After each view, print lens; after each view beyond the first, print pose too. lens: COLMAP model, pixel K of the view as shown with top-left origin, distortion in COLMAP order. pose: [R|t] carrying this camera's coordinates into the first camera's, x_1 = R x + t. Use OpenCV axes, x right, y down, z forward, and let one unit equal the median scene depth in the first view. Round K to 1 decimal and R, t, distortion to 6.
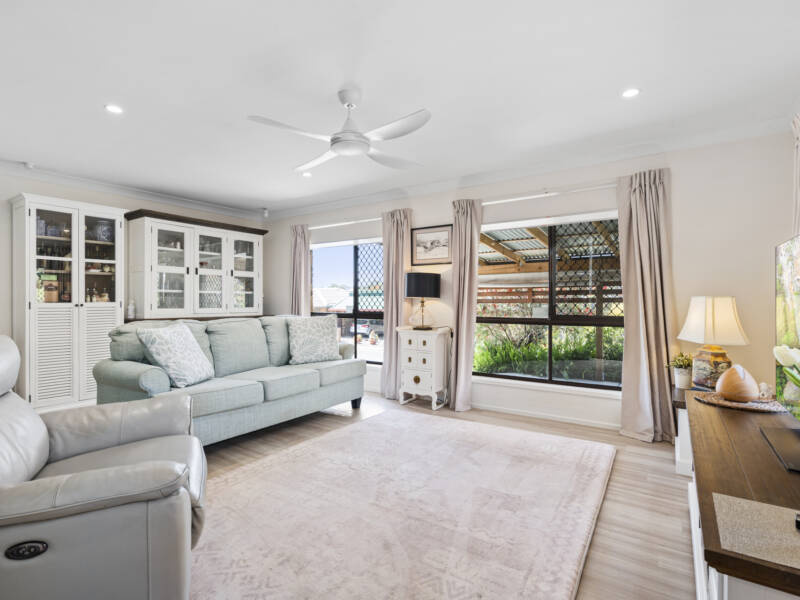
lens RADIAL K [[411.2, 0, 400.7], [0, 411.2, 301.5], [0, 0, 1]] dist [-0.001345, -0.000057]
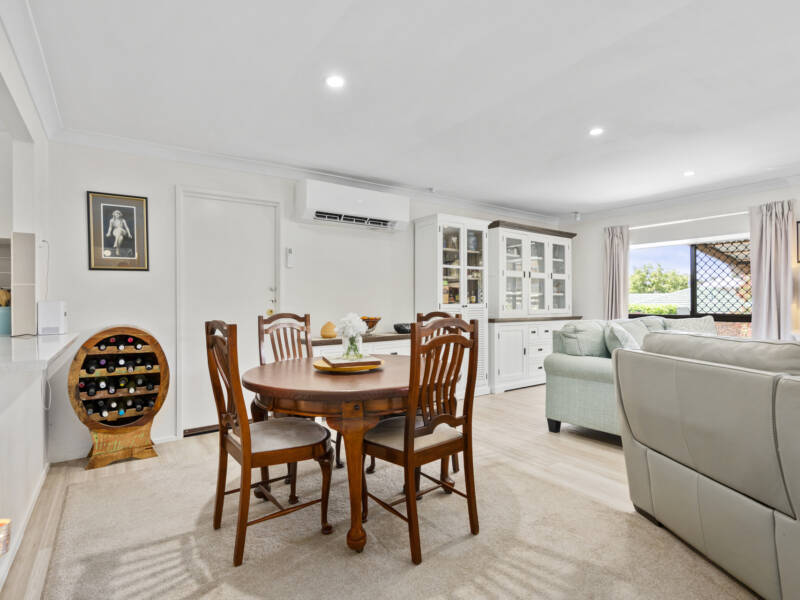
lens RADIAL K [[411.2, 0, 402.9], [0, 411.2, 303.1], [0, 0, 1]] dist [-0.001345, -0.000057]
pose [[0.933530, 0.002586, -0.358490, -0.442477], [-0.002579, 0.999997, 0.000496, 0.000936], [0.358491, 0.000461, 0.933533, -0.130239]]
